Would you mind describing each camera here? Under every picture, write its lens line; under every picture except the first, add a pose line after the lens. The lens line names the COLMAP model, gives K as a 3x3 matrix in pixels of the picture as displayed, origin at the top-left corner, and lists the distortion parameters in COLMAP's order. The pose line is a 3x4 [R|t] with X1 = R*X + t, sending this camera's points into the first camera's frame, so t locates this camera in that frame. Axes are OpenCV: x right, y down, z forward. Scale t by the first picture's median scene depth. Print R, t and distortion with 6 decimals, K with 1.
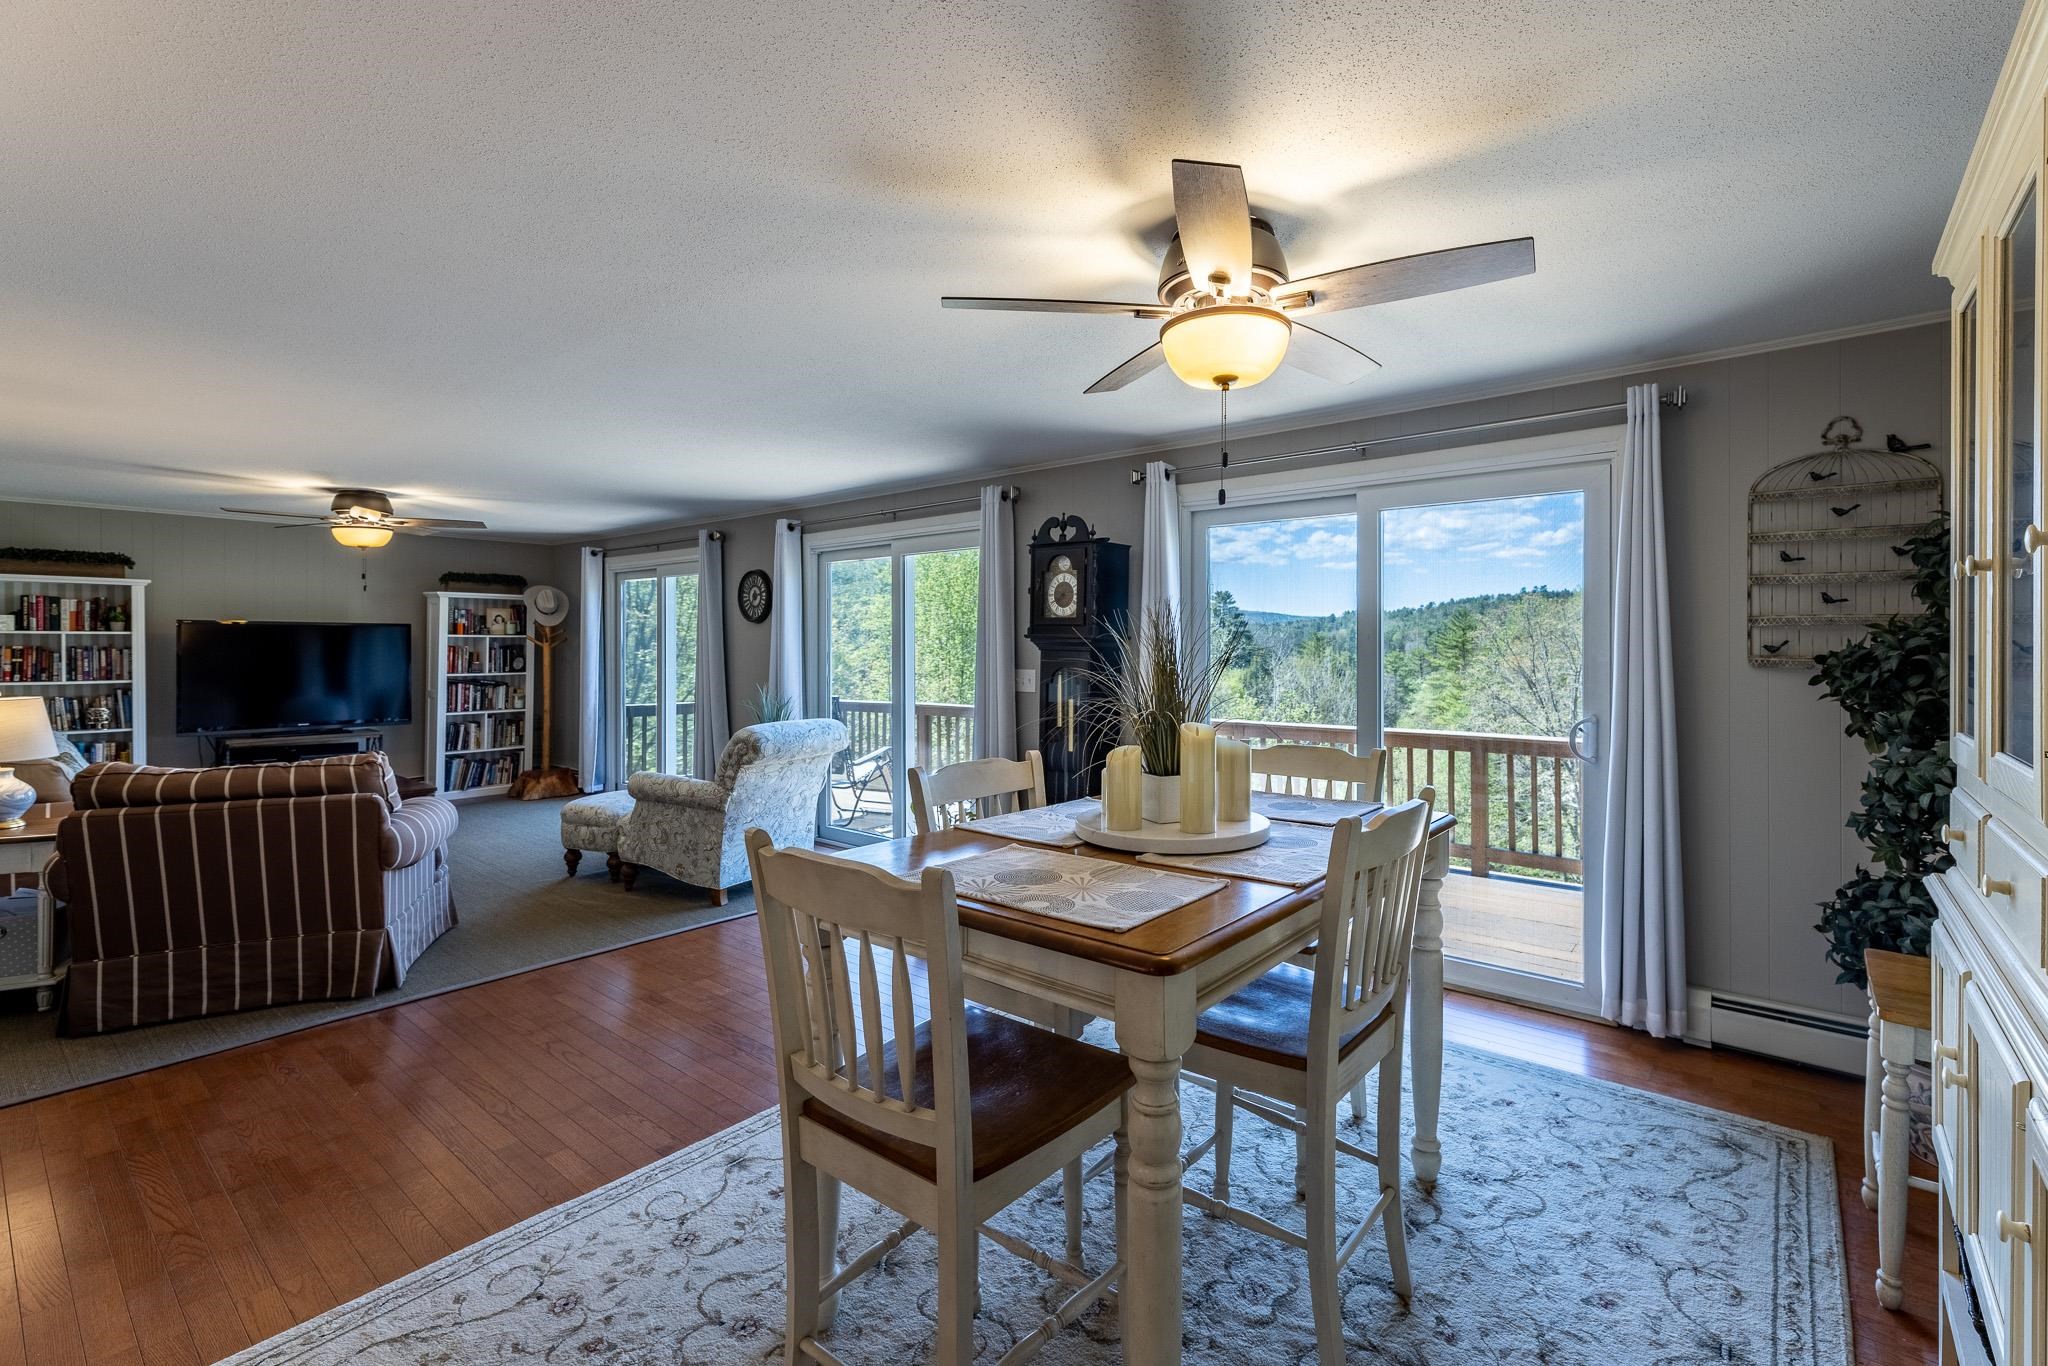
lens RADIAL K [[883.0, 0, 1072.4], [0, 883.0, 643.8], [0, 0, 1]] dist [0.001179, 0.001020]
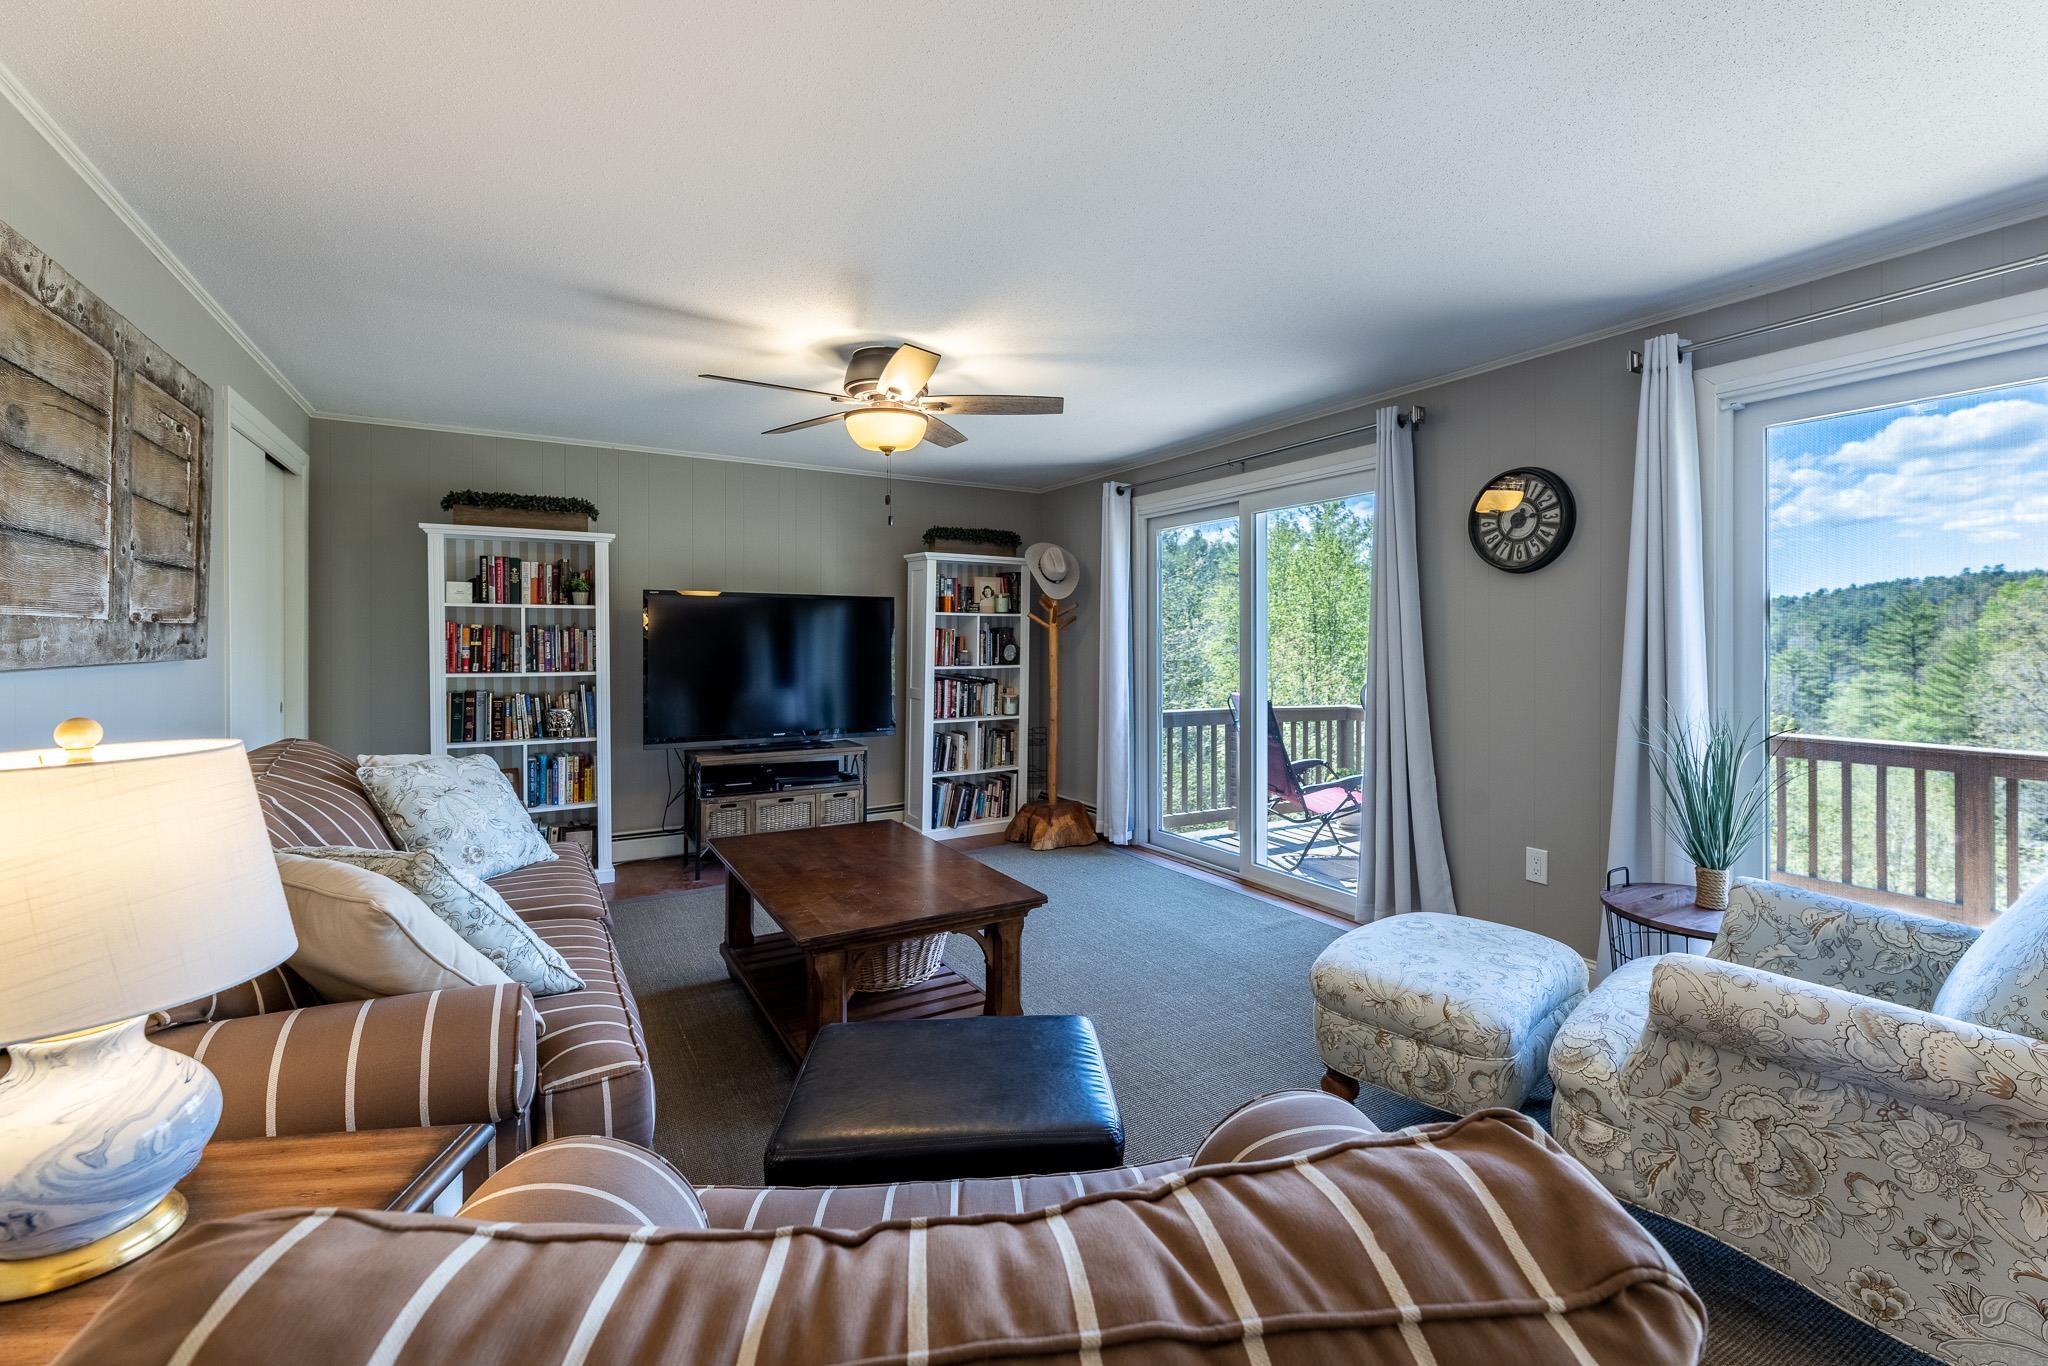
lens RADIAL K [[883.0, 0, 1072.4], [0, 883.0, 643.8], [0, 0, 1]] dist [0.001179, 0.001020]
pose [[0.941827, -0.000142, -0.336097, -0.359140], [0.001948, 0.999985, 0.005037, 0.012179], [0.336091, -0.005399, 0.941814, 0.358187]]
